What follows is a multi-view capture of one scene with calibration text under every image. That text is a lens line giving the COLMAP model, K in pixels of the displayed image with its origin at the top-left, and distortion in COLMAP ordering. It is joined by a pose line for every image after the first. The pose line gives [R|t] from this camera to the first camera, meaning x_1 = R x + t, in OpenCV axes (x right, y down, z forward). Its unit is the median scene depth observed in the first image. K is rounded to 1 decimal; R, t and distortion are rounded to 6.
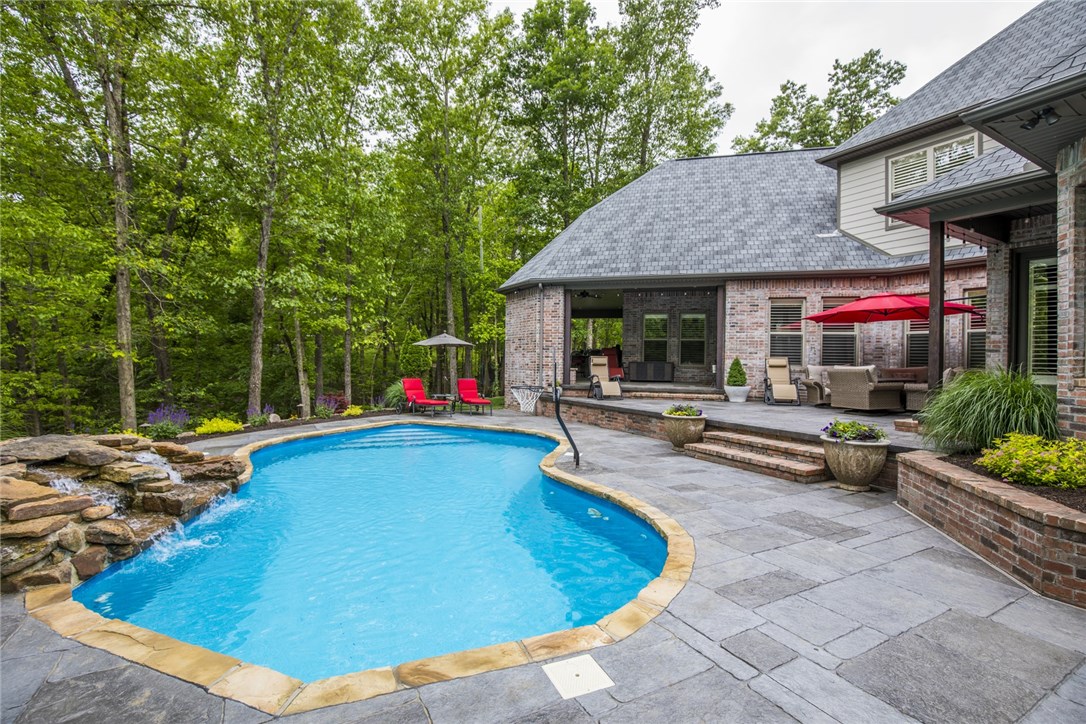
lens RADIAL K [[499.0, 0, 550.7], [0, 499.0, 361.0], [0, 0, 1]] dist [-0.032889, 0.004429]
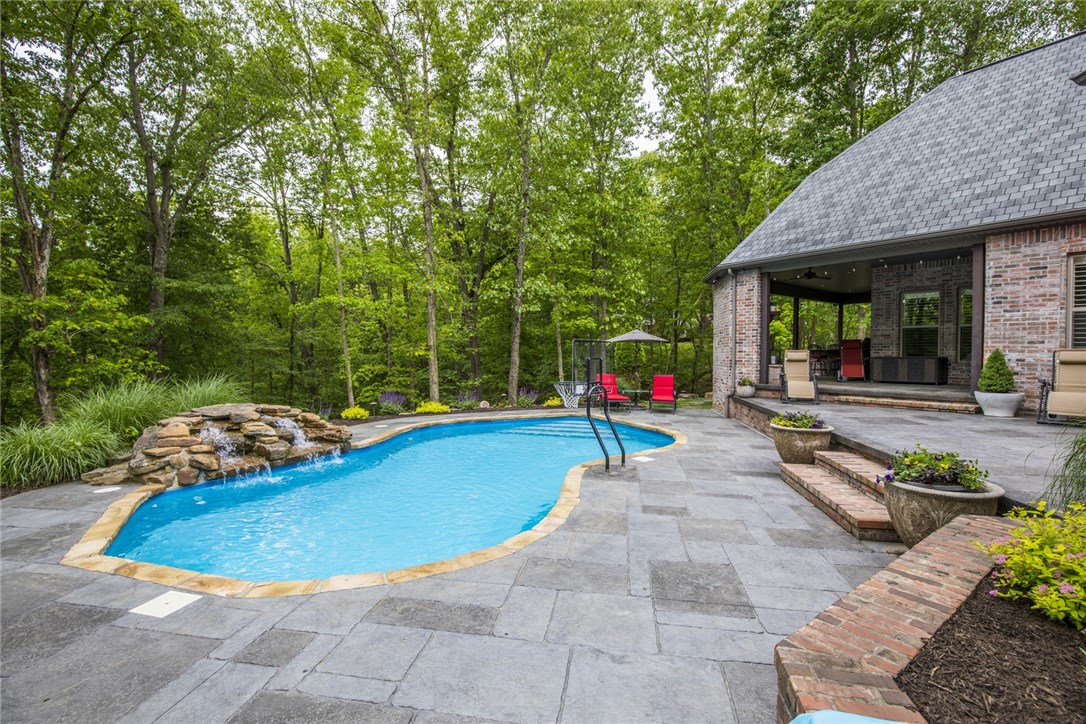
lens RADIAL K [[499.0, 0, 549.6], [0, 499.0, 362.8], [0, 0, 1]] dist [-0.032889, 0.004429]
pose [[0.790657, 0.001803, -0.612257, 0.289534], [0.004699, 0.999948, 0.009012, 0.002022], [0.612241, -0.010002, 0.790608, 0.112120]]
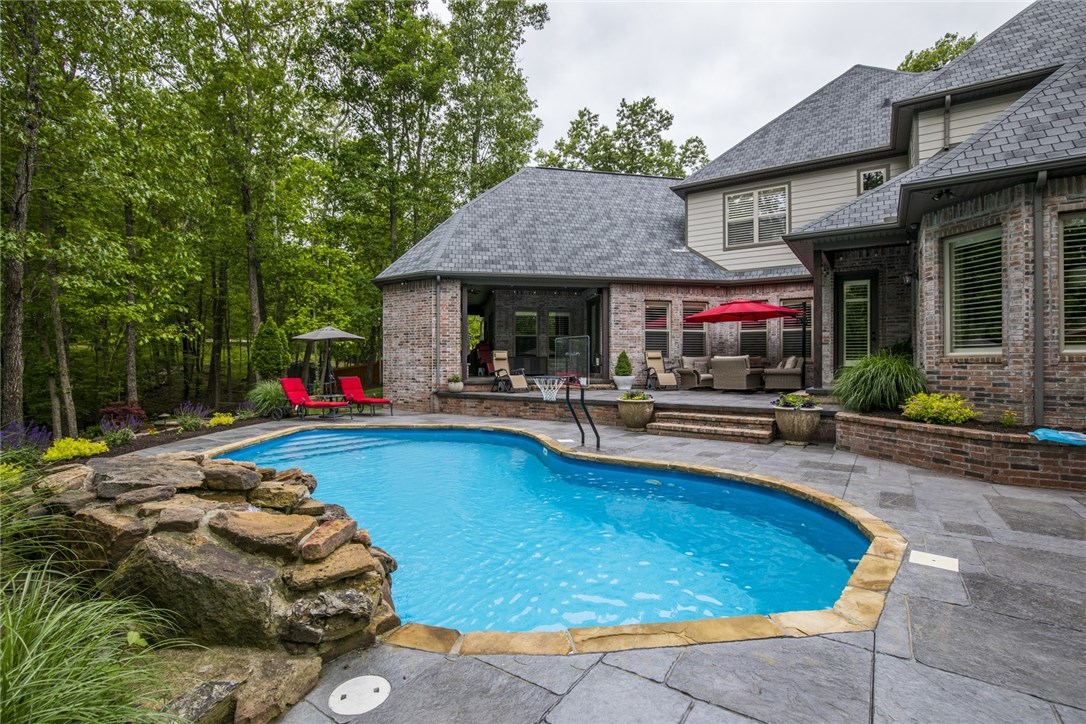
lens RADIAL K [[499.0, 0, 549.9], [0, 499.0, 361.0], [0, 0, 1]] dist [-0.032889, 0.004429]
pose [[0.894911, -0.014219, 0.446018, -0.282254], [0.013013, 0.999899, 0.005767, 0.007063], [-0.446054, 0.000643, 0.895006, 0.042354]]
